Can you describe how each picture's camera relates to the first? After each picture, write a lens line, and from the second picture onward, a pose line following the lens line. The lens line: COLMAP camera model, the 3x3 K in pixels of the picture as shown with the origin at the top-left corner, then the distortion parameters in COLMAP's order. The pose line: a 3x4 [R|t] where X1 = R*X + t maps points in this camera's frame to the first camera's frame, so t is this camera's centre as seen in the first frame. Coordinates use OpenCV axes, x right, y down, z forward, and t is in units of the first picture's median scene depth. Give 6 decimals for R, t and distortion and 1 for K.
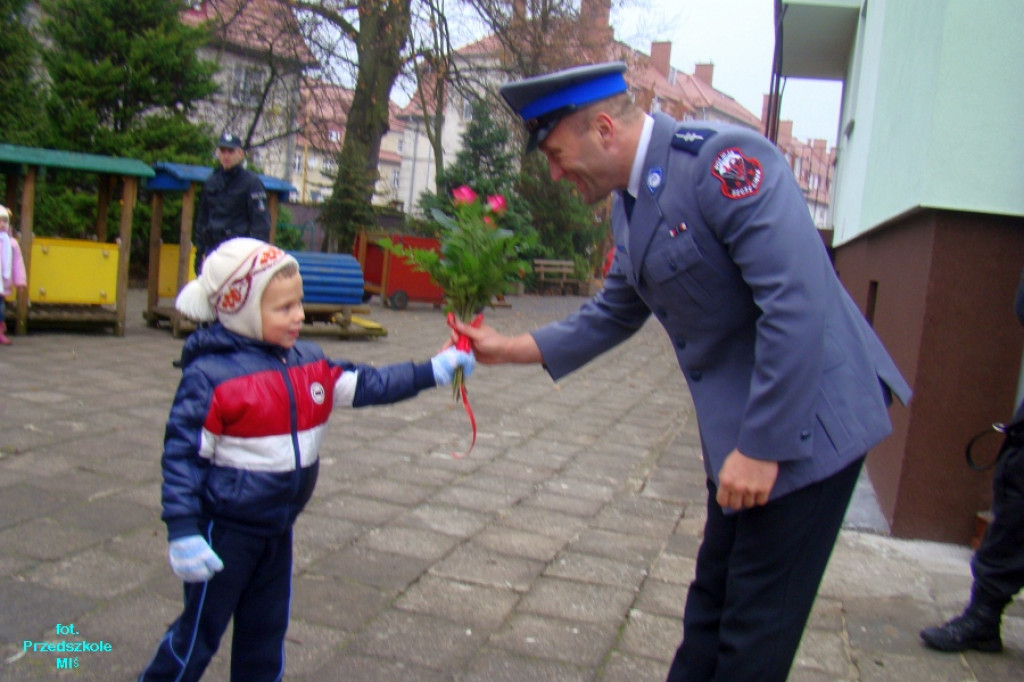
lens RADIAL K [[937.9, 0, 510.3], [0, 937.9, 366.3], [0, 0, 1]] dist [-0.161952, 0.077091]
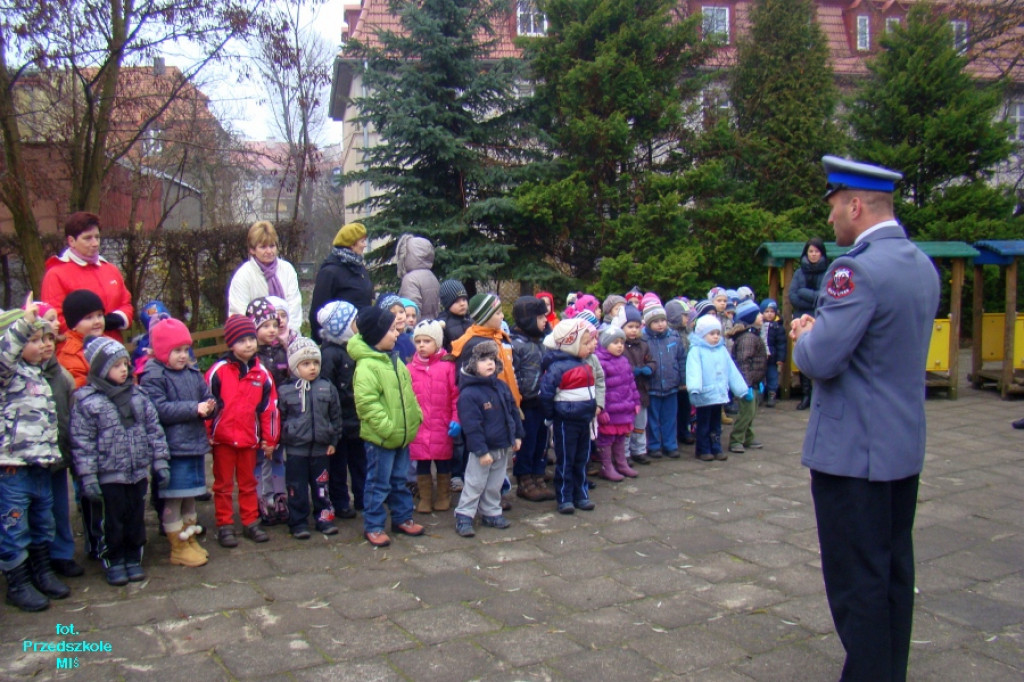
lens RADIAL K [[937.9, 0, 510.3], [0, 937.9, 366.3], [0, 0, 1]] dist [-0.161952, 0.077091]
pose [[0.697046, -0.037629, -0.716038, -0.005522], [0.000851, 0.998665, -0.051653, -0.015842], [0.717026, 0.035395, 0.696147, -0.173940]]
